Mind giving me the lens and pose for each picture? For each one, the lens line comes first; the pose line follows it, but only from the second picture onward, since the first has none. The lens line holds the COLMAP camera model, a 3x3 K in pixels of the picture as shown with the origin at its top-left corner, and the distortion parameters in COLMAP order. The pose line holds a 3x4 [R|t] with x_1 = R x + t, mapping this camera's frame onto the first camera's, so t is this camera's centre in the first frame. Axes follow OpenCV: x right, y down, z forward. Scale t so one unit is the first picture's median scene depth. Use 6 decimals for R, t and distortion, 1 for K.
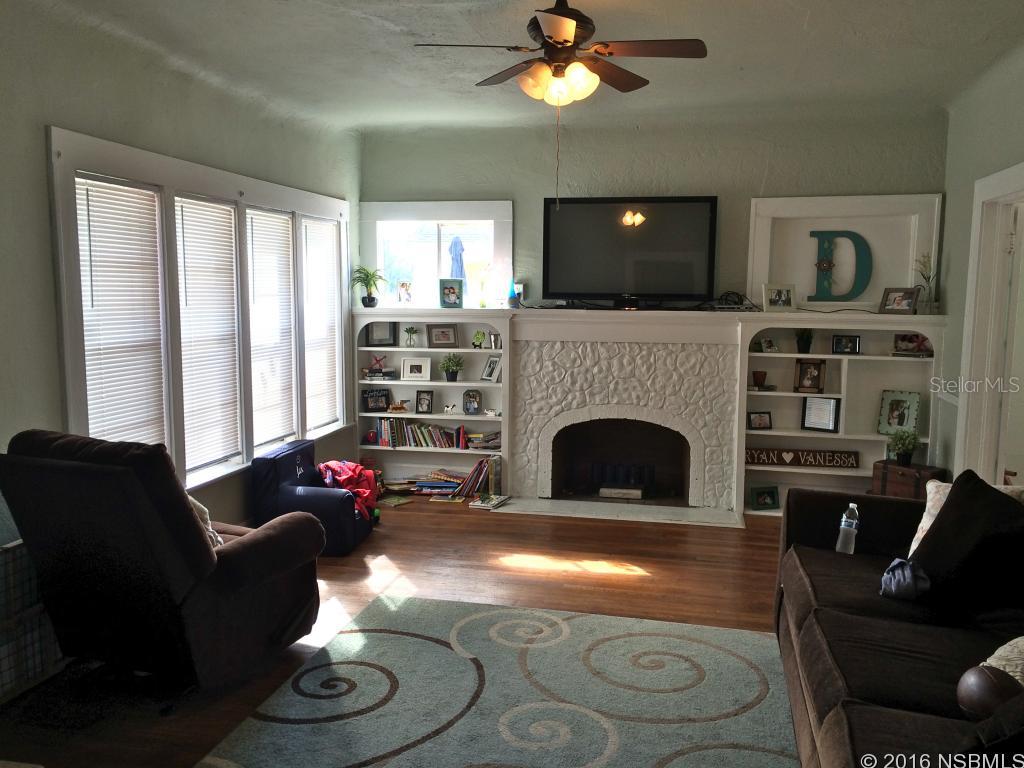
lens RADIAL K [[878.2, 0, 513.4], [0, 878.2, 378.5], [0, 0, 1]] dist [0.079424, -0.105015]
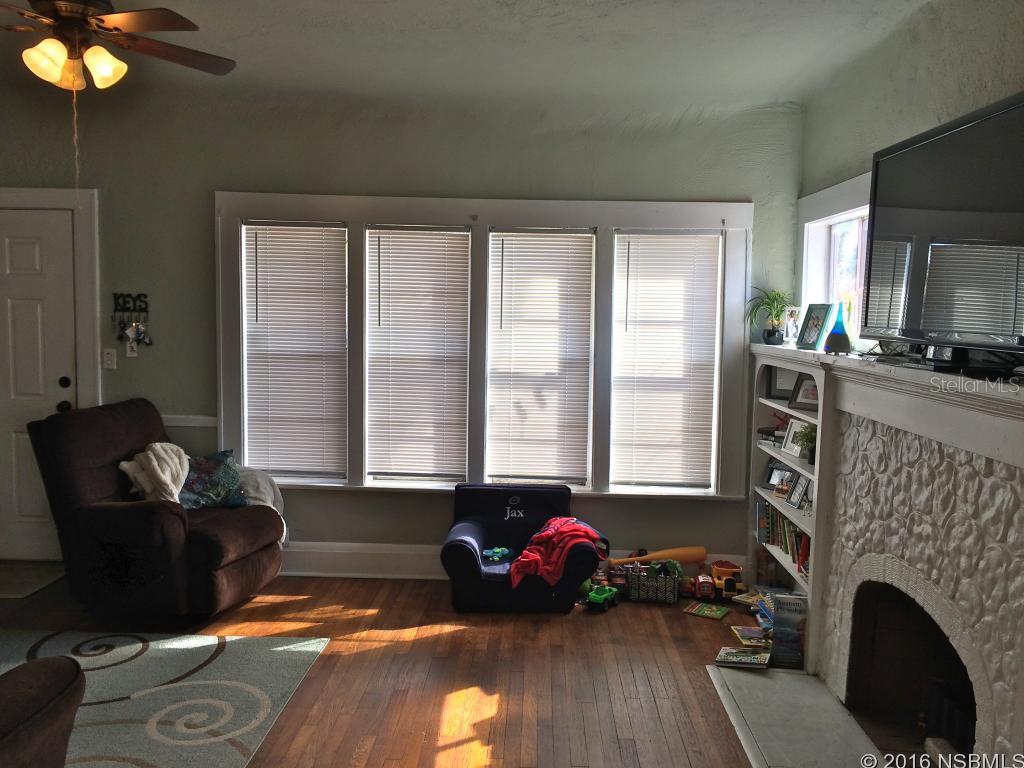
lens RADIAL K [[878.2, 0, 513.4], [0, 878.2, 378.5], [0, 0, 1]] dist [0.079424, -0.105015]
pose [[0.175314, 0.070614, -0.981977, 0.747060], [-0.122851, 0.991198, 0.049344, -0.090931], [0.976818, 0.111987, 0.182446, 0.960518]]
